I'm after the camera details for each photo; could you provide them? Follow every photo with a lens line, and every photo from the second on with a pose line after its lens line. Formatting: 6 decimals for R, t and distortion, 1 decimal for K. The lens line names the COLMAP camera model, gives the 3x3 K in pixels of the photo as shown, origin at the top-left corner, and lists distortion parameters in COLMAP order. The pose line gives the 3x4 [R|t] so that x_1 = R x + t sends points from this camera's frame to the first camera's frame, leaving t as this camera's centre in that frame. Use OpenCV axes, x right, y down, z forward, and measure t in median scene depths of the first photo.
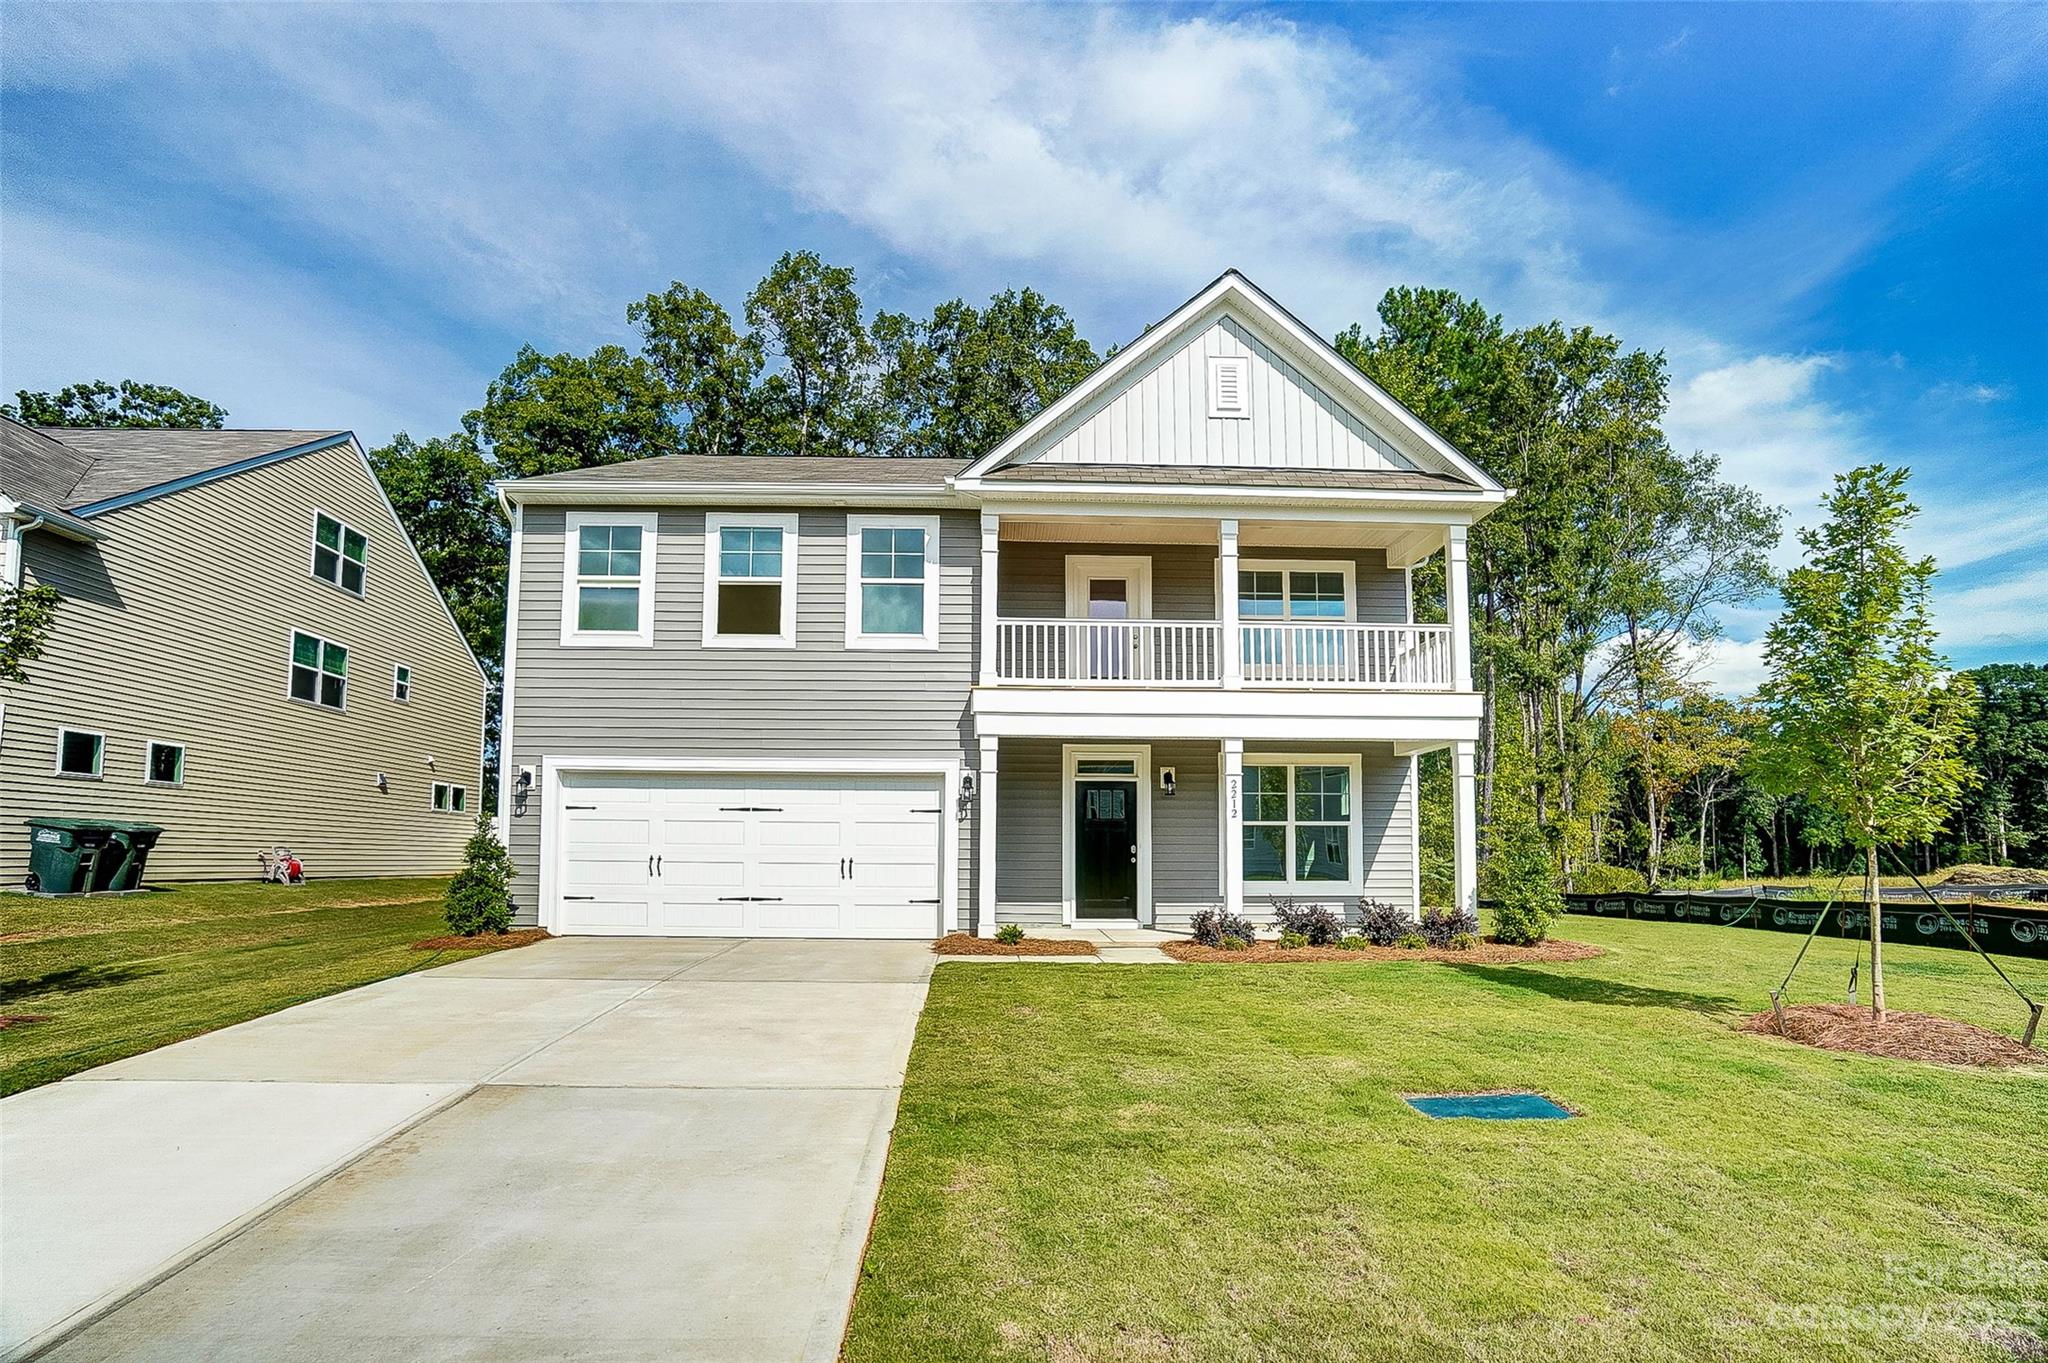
lens RADIAL K [[913.3, 0, 1017.2], [0, 913.3, 693.7], [0, 0, 1]] dist [-0.049037, 0.013218]
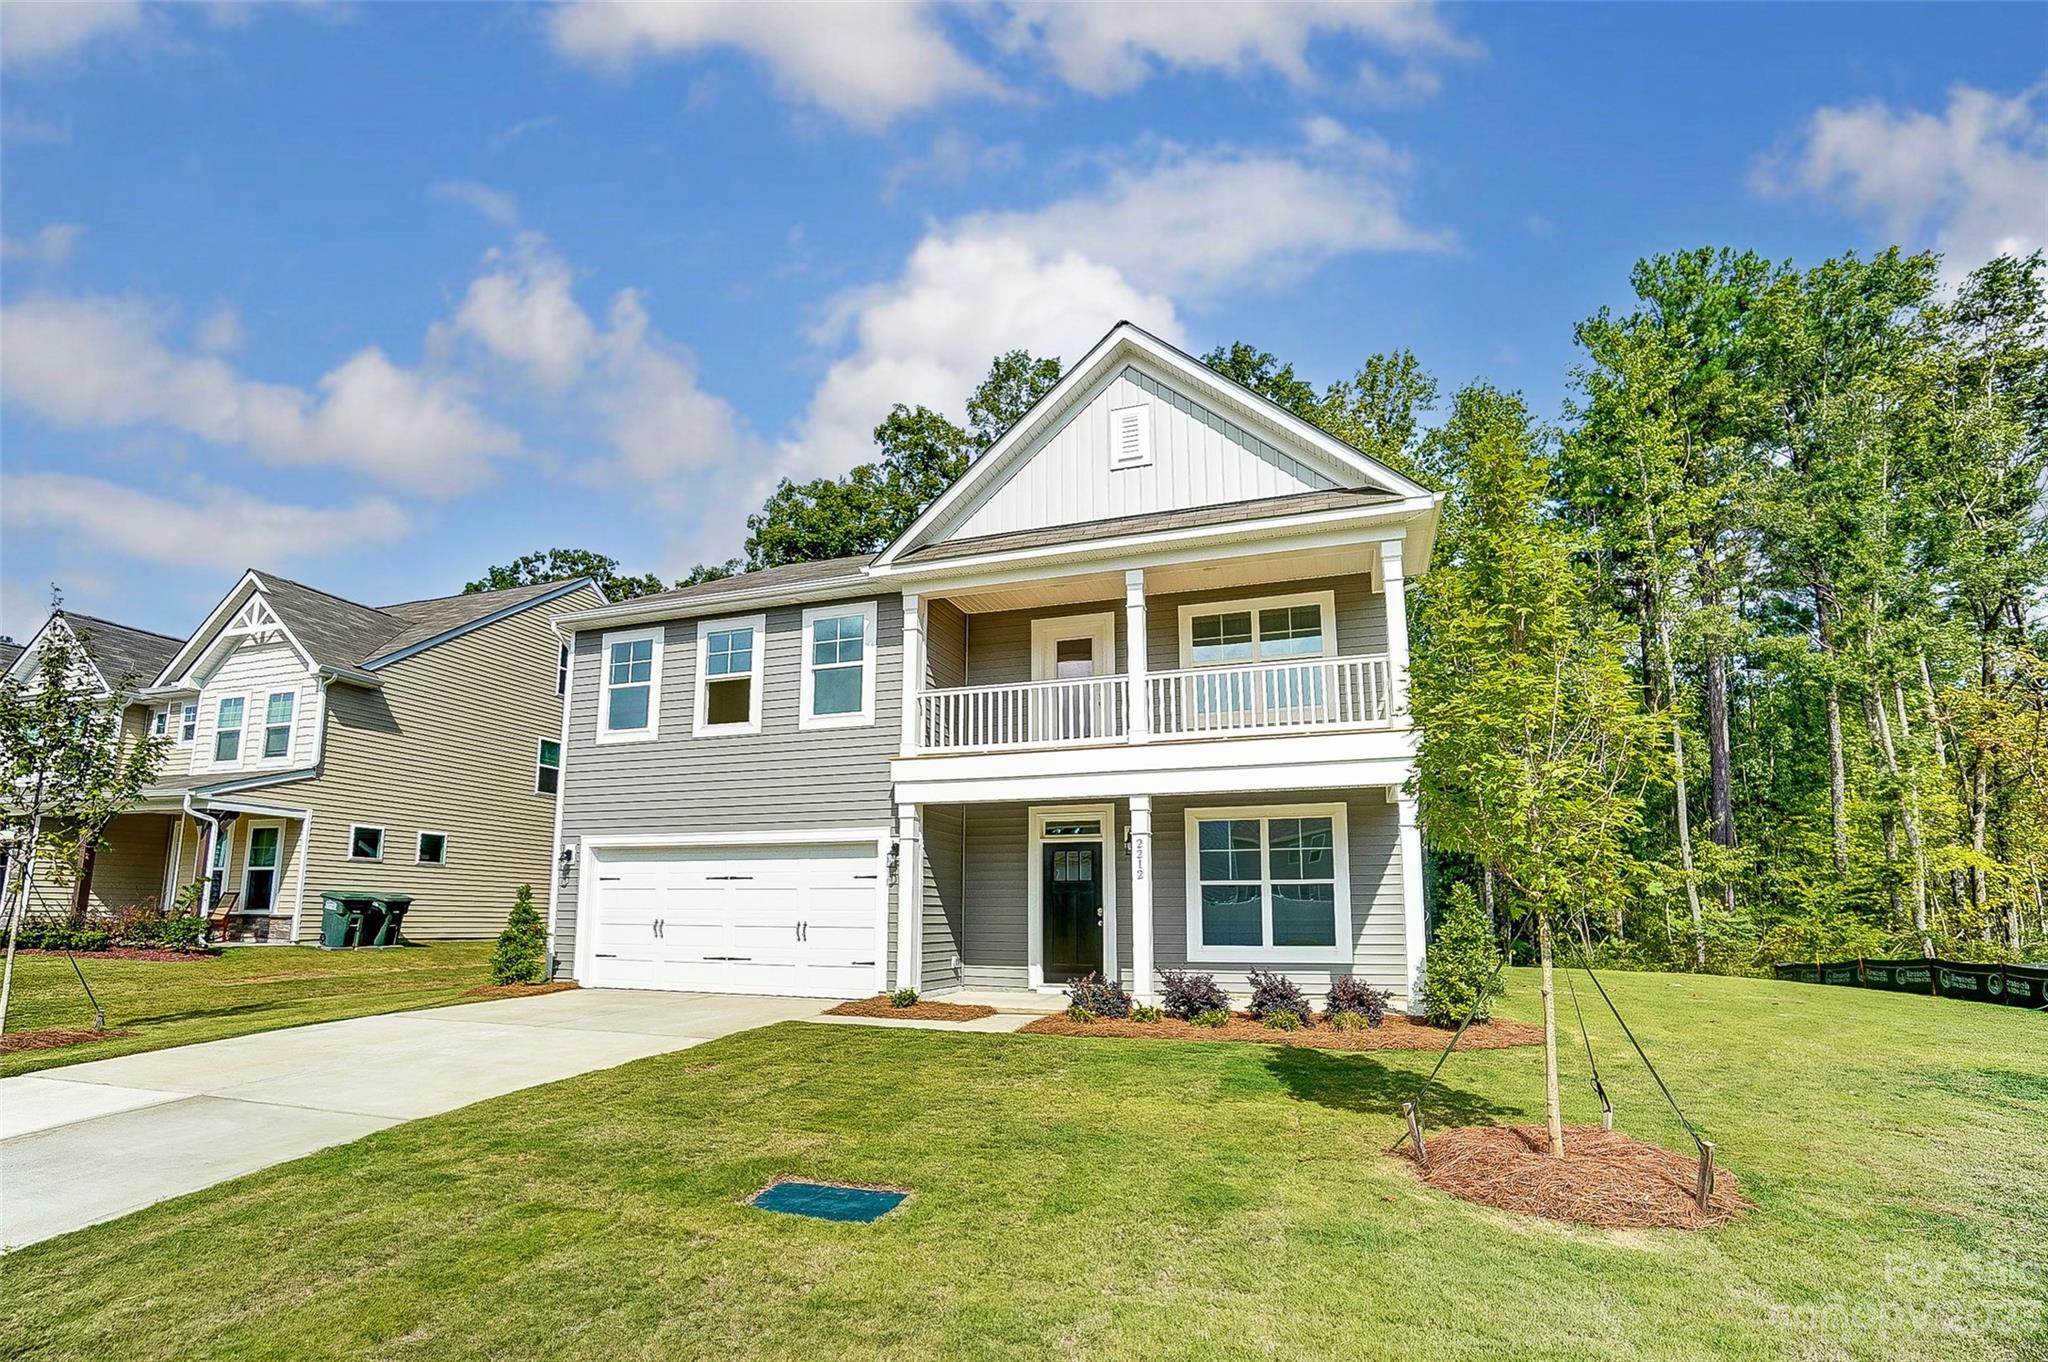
lens RADIAL K [[891.2, 0, 986.2], [0, 891.2, 682.9], [0, 0, 1]] dist [-0.037001, 0.000421]
pose [[0.937763, -0.090264, -0.335341, 0.369860], [0.063768, 0.993968, -0.089223, 0.004433], [0.341372, 0.062286, 0.937862, 0.053345]]
